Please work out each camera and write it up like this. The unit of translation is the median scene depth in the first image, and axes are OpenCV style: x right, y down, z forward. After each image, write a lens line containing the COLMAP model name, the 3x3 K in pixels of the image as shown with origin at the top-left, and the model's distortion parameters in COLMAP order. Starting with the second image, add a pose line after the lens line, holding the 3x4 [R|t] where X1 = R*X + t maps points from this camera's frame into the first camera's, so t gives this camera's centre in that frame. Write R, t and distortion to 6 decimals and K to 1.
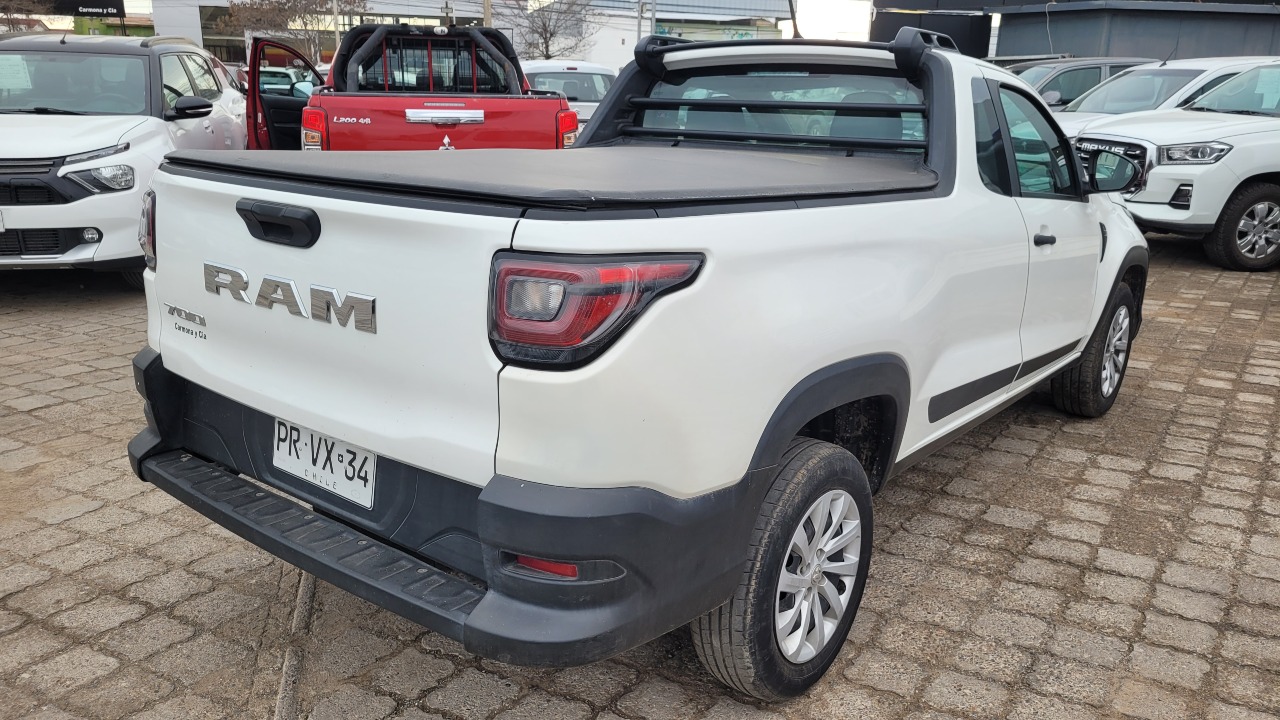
lens RADIAL K [[968.0, 0, 644.3], [0, 968.0, 362.0], [0, 0, 1]] dist [0.042623, -0.028357]
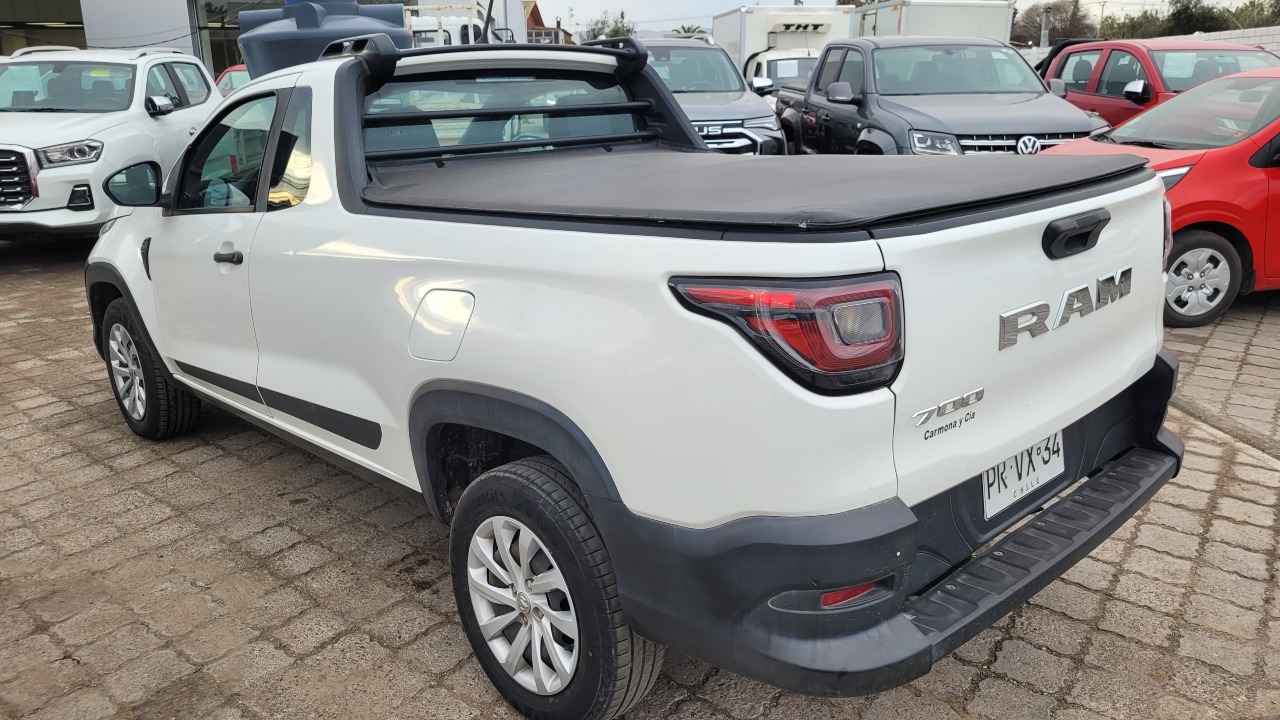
lens RADIAL K [[968.0, 0, 643.6], [0, 968.0, 356.5], [0, 0, 1]] dist [0.042623, -0.028357]
pose [[0.139909, -0.295401, 0.945073, -1.251295], [0.294461, 0.923692, 0.245126, -0.353784], [-0.945367, 0.243992, 0.216217, 1.082075]]
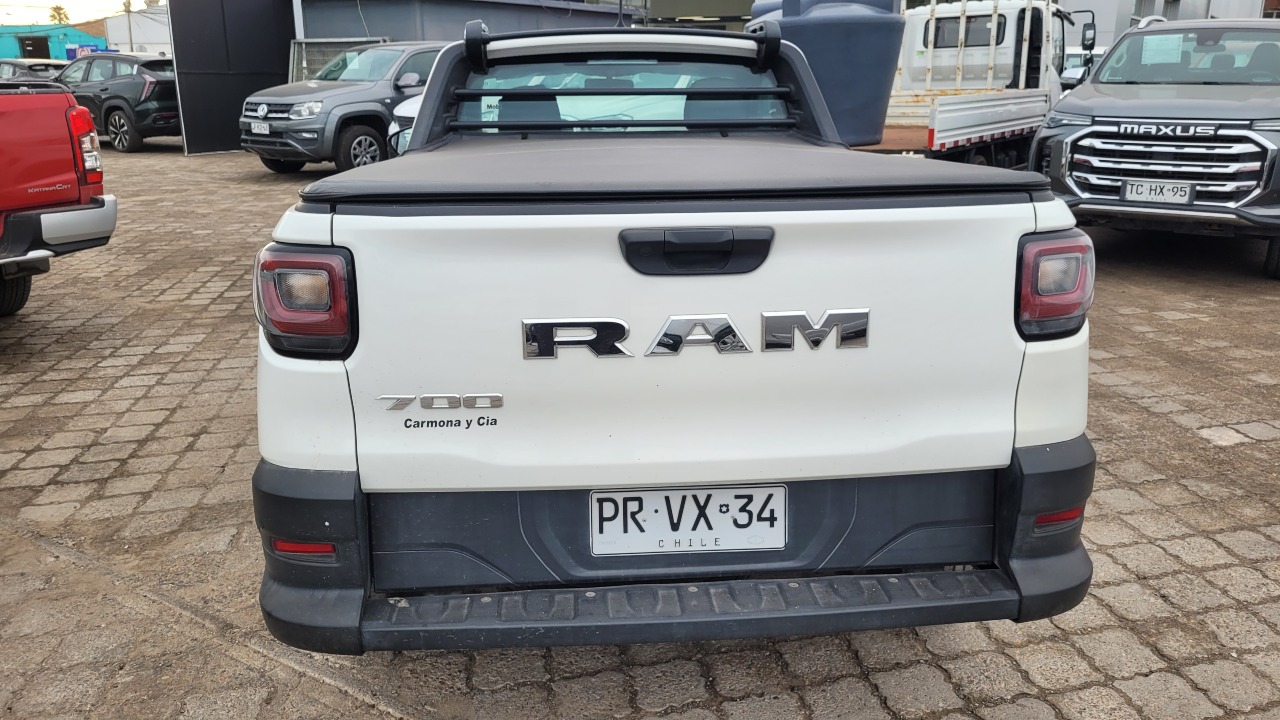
lens RADIAL K [[968.0, 0, 642.1], [0, 968.0, 343.4], [0, 0, 1]] dist [0.042623, -0.028357]
pose [[0.732015, -0.203080, 0.650318, -0.852312], [0.202581, 0.976247, 0.076831, -0.121300], [-0.650473, 0.075500, 0.755767, 0.352653]]
